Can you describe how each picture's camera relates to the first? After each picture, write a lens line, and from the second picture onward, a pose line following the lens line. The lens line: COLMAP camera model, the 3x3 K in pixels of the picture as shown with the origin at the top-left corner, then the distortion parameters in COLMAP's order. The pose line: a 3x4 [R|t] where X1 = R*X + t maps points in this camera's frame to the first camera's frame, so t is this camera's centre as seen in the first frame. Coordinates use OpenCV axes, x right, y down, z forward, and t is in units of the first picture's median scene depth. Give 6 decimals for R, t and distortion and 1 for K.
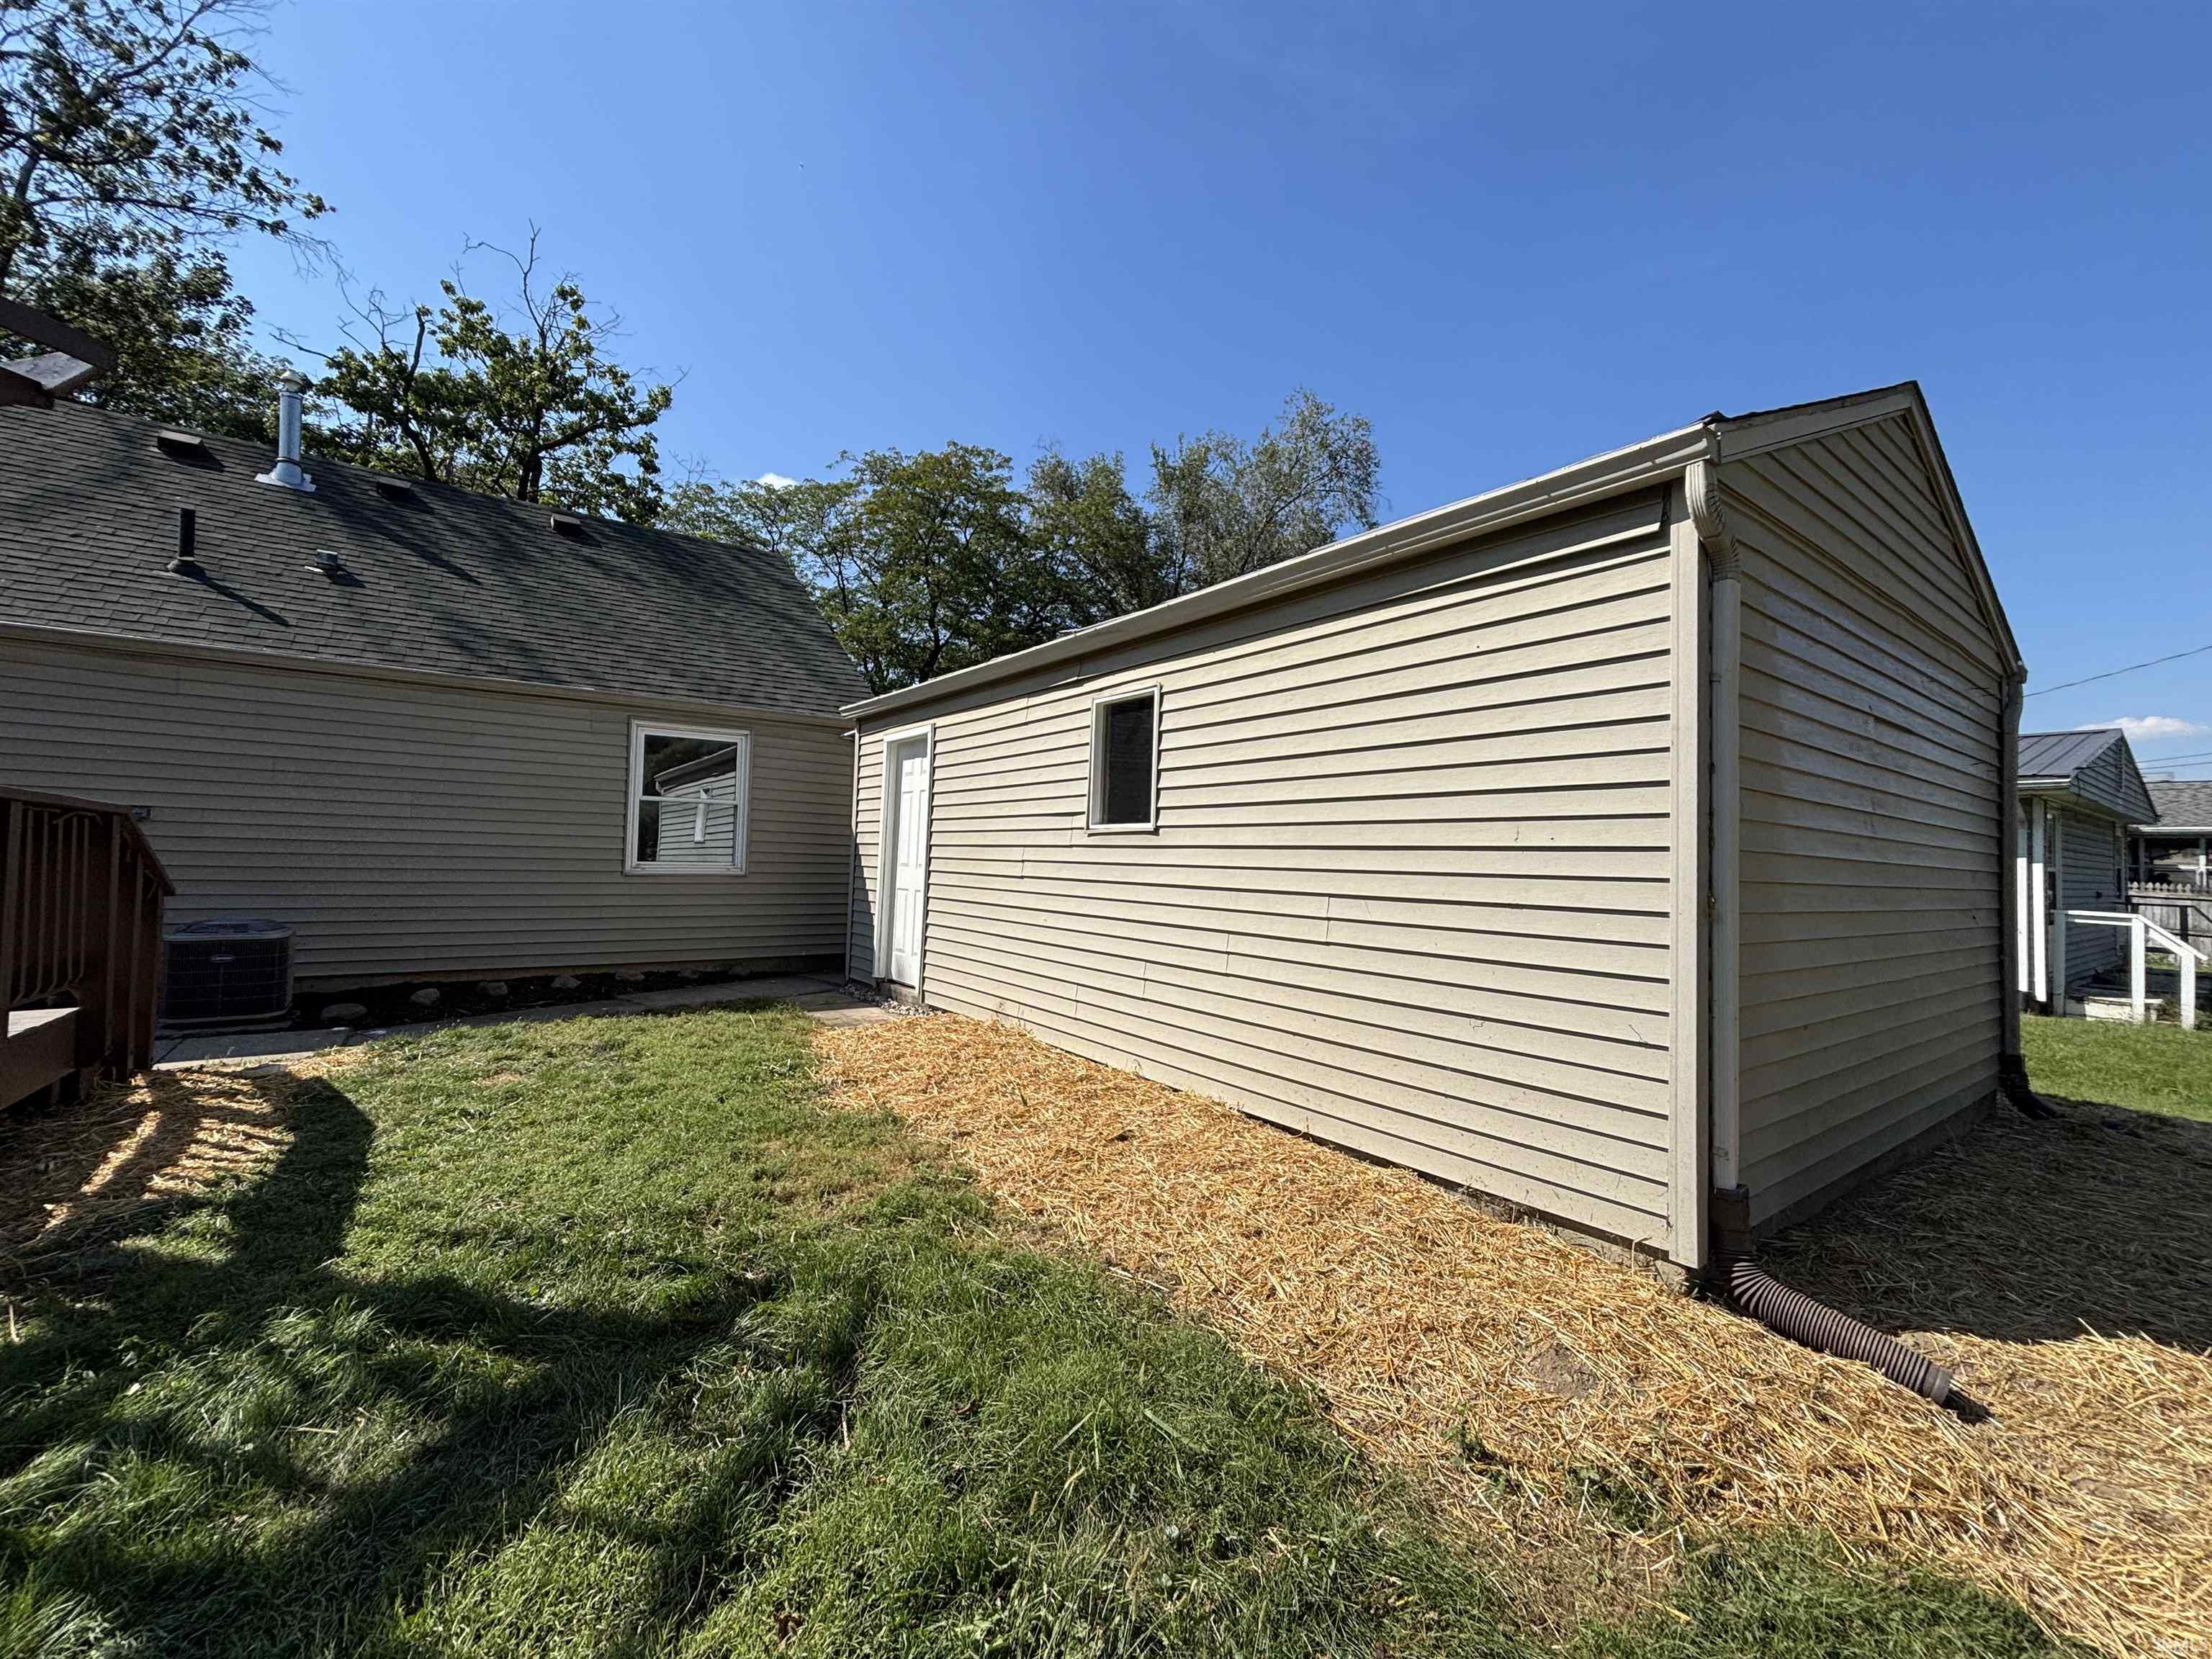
lens RADIAL K [[895.7, 0, 1099.3], [0, 895.7, 812.4], [0, 0, 1]] dist [0.000318, 0.000509]
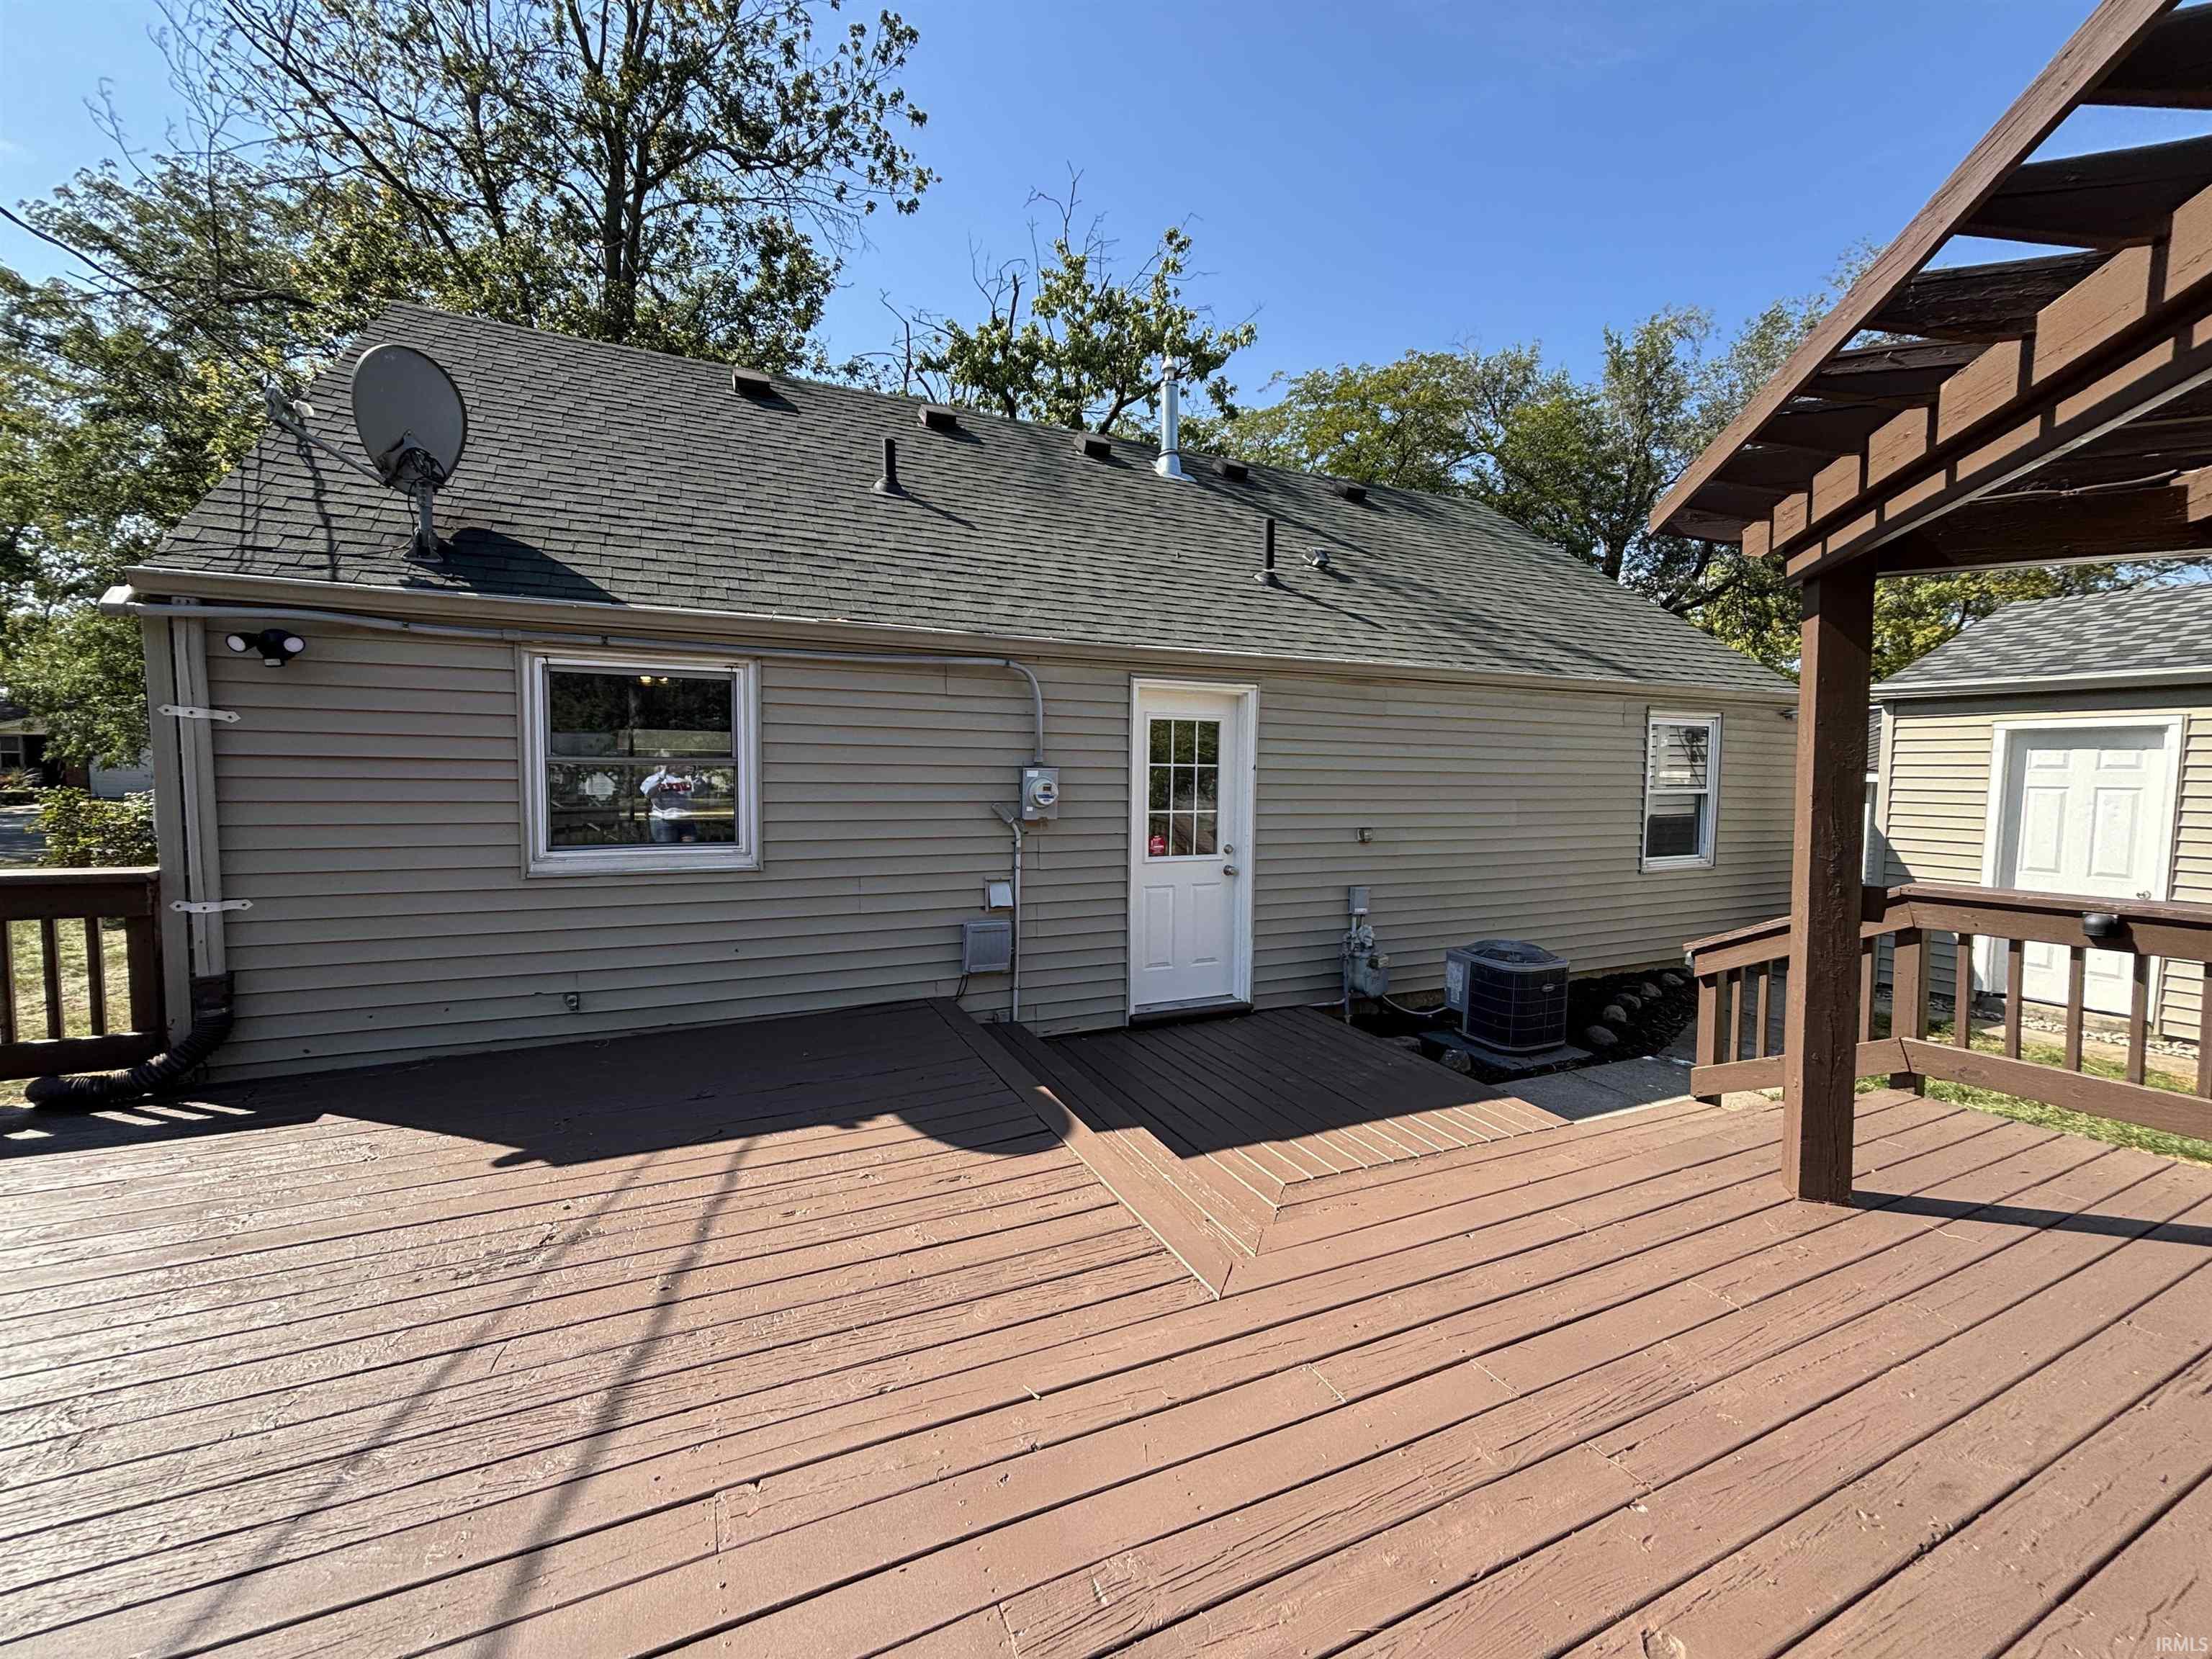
lens RADIAL K [[895.7, 0, 1105.5], [0, 895.7, 826.4], [0, 0, 1]] dist [0.000318, 0.000509]
pose [[0.979941, -0.003829, -0.199250, -0.481029], [0.025234, 0.994152, 0.105003, -0.051455], [0.197682, -0.107925, 0.974307, -0.022791]]
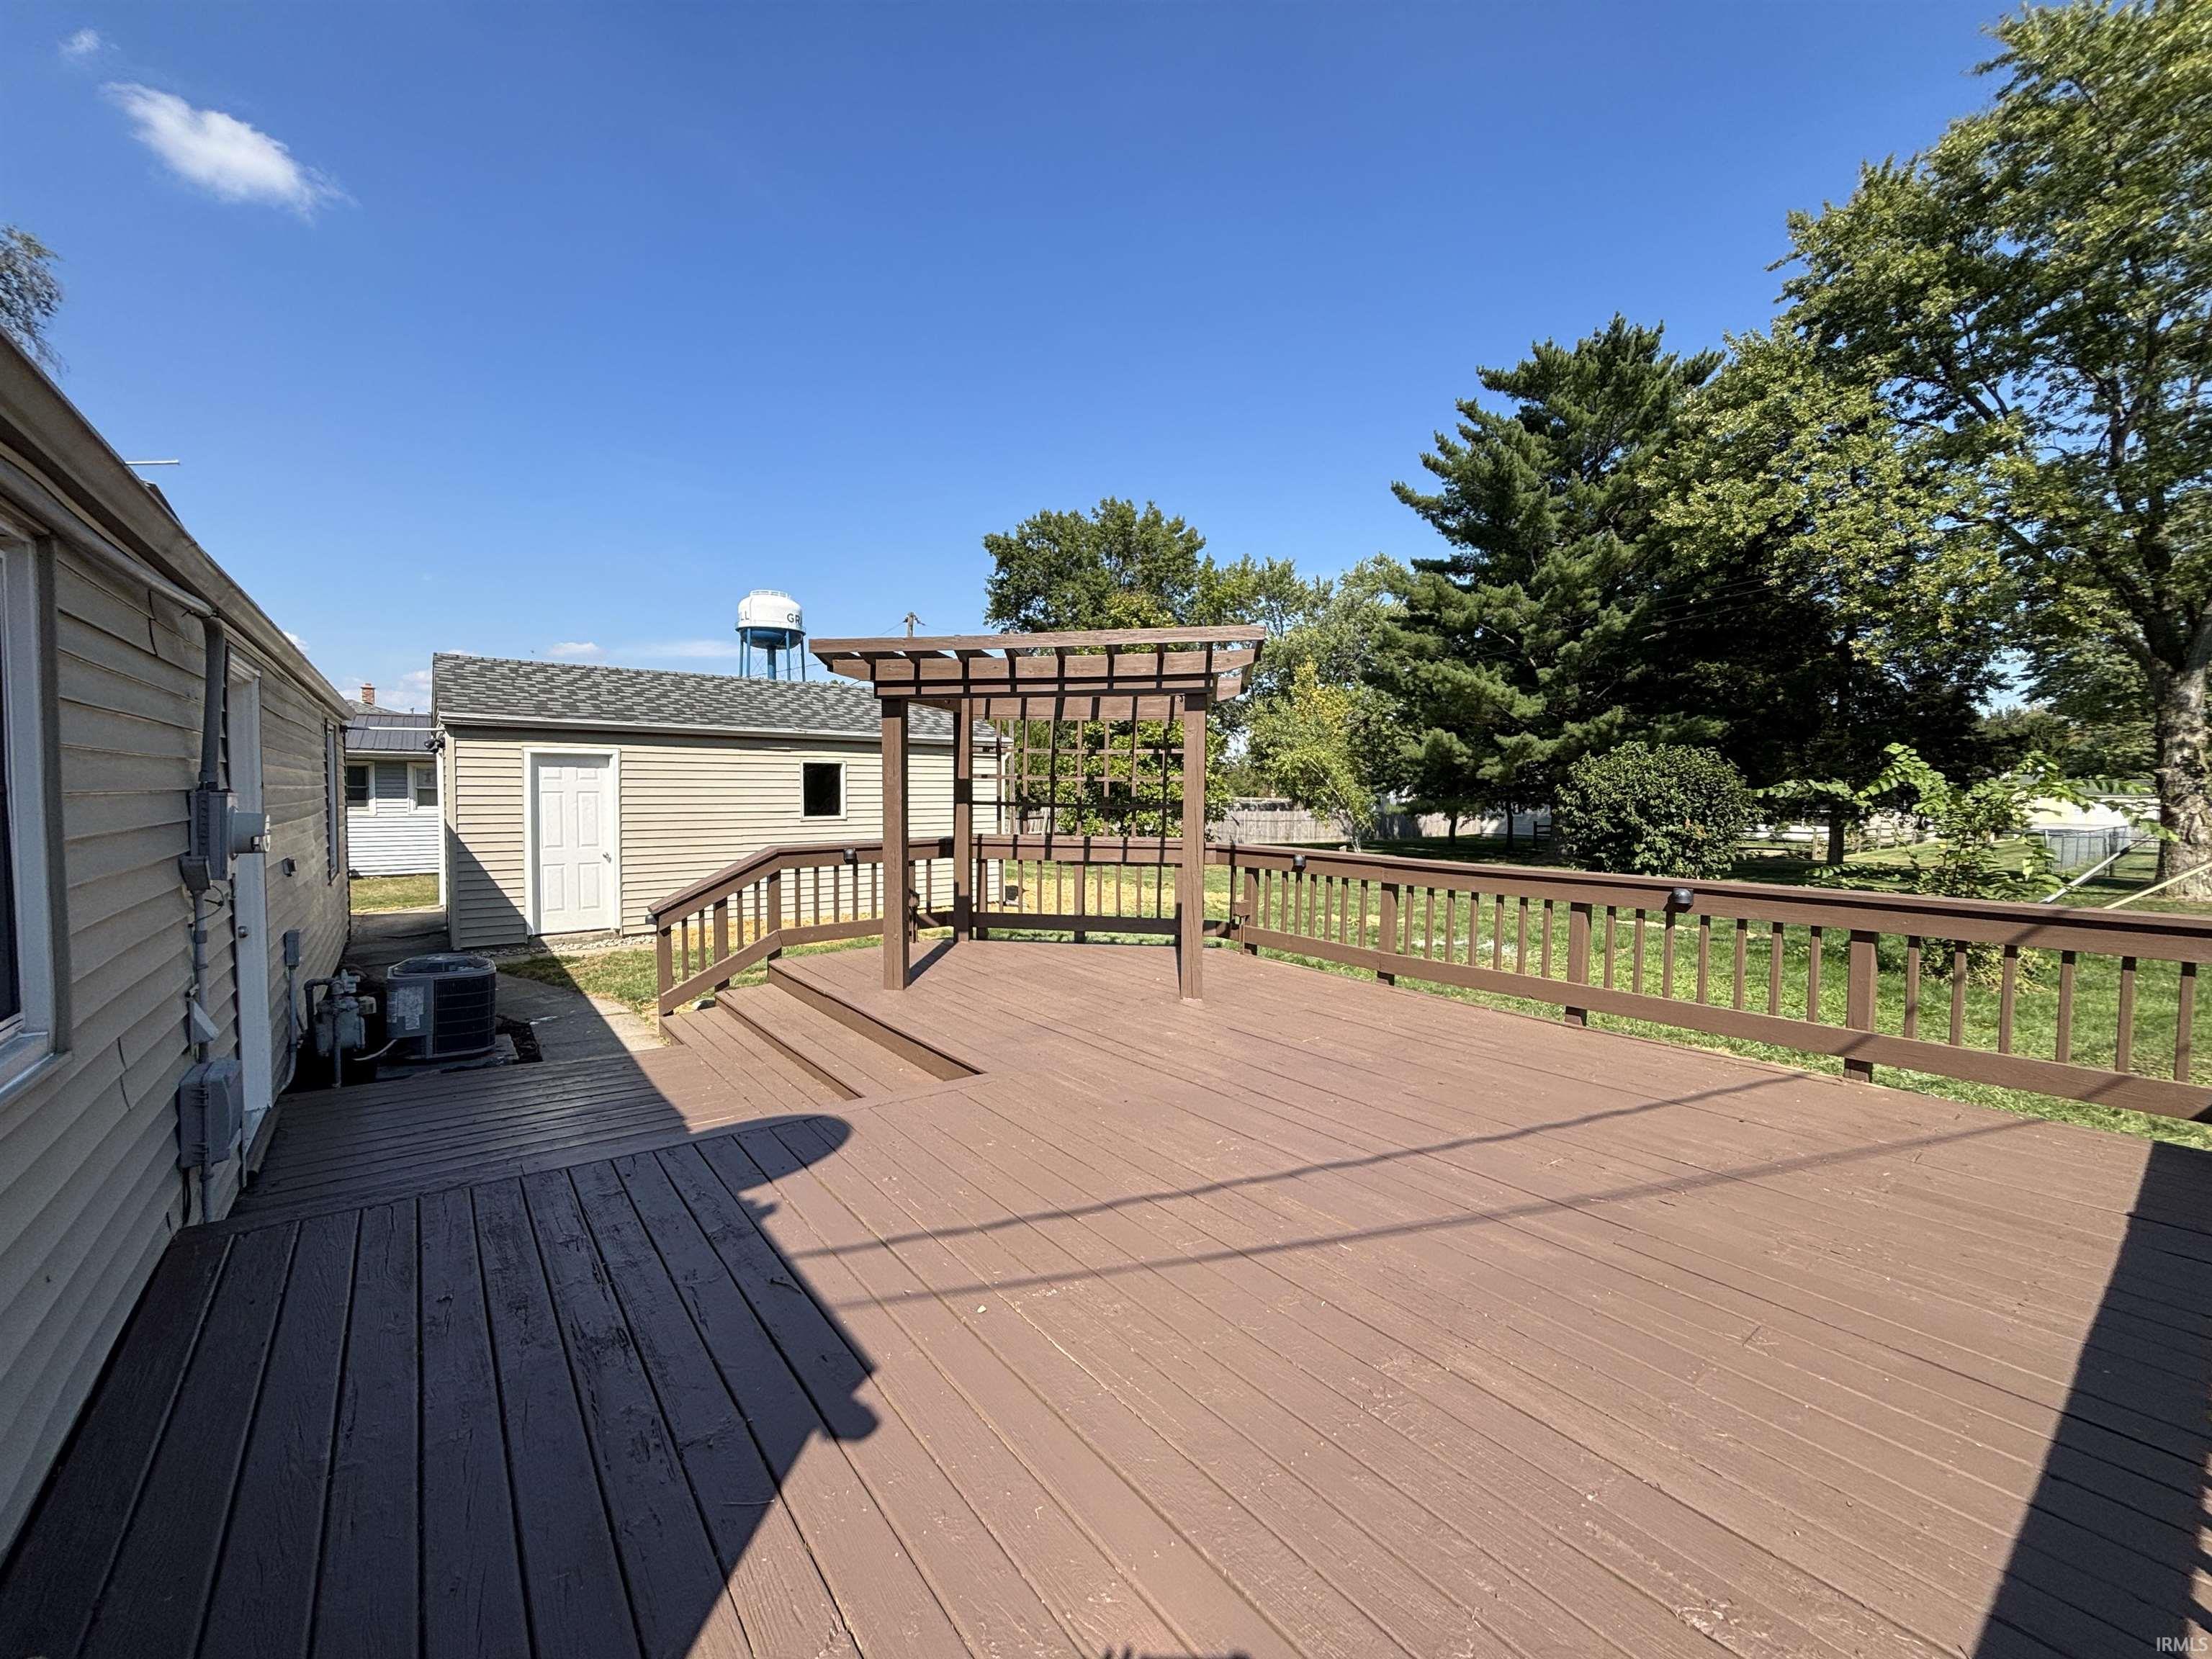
lens RADIAL K [[895.7, 0, 1084.1], [0, 895.7, 835.2], [0, 0, 1]] dist [0.000318, 0.000509]
pose [[-0.003342, -0.078760, 0.996888, -0.781234], [-0.056027, 0.995342, 0.078450, -0.054491], [-0.998424, -0.055590, -0.007739, 0.115267]]
